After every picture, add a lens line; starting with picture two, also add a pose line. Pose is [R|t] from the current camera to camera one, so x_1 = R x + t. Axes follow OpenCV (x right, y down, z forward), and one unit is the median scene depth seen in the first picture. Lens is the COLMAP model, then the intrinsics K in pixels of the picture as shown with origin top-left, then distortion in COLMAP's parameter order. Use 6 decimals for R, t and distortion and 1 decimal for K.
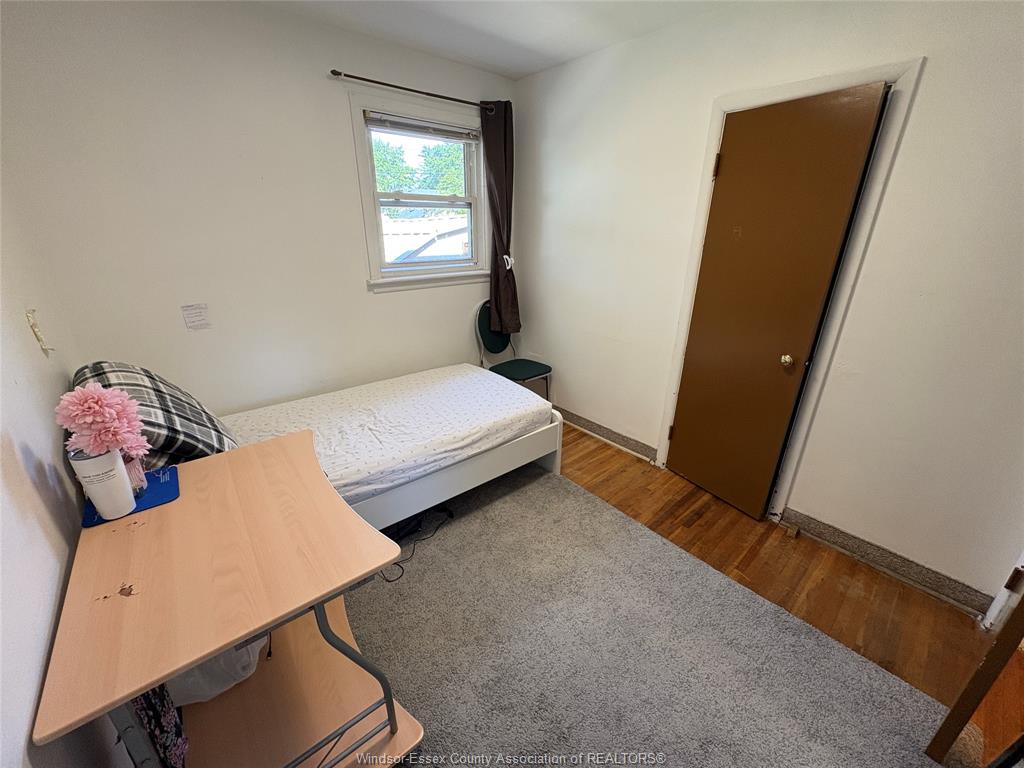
lens RADIAL K [[406.5, 0, 510.3], [0, 406.5, 383.8], [0, 0, 1]] dist [0.000387, 0.000035]
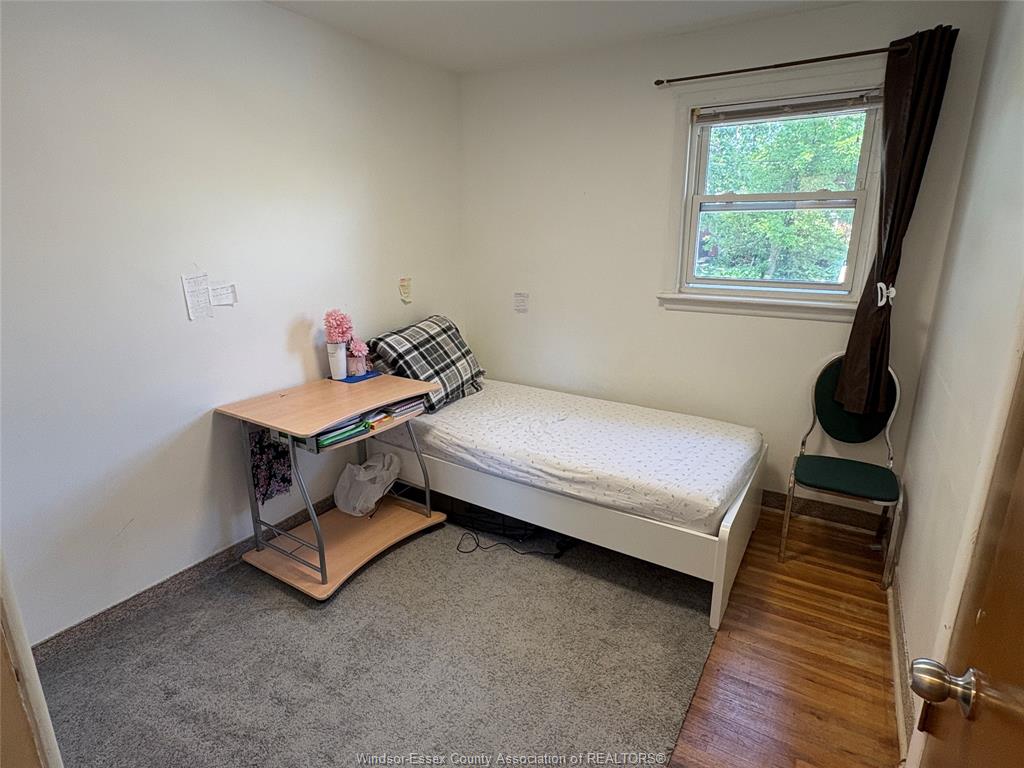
lens RADIAL K [[547.5, 0, 513.1], [0, 547.5, 384.1], [0, 0, 1]] dist [-0.003127, -0.000734]
pose [[0.302467, 0.248849, -0.920102, 0.810022], [-0.346515, 0.927976, 0.137068, -0.143936], [0.887942, 0.277371, 0.366912, 0.387861]]
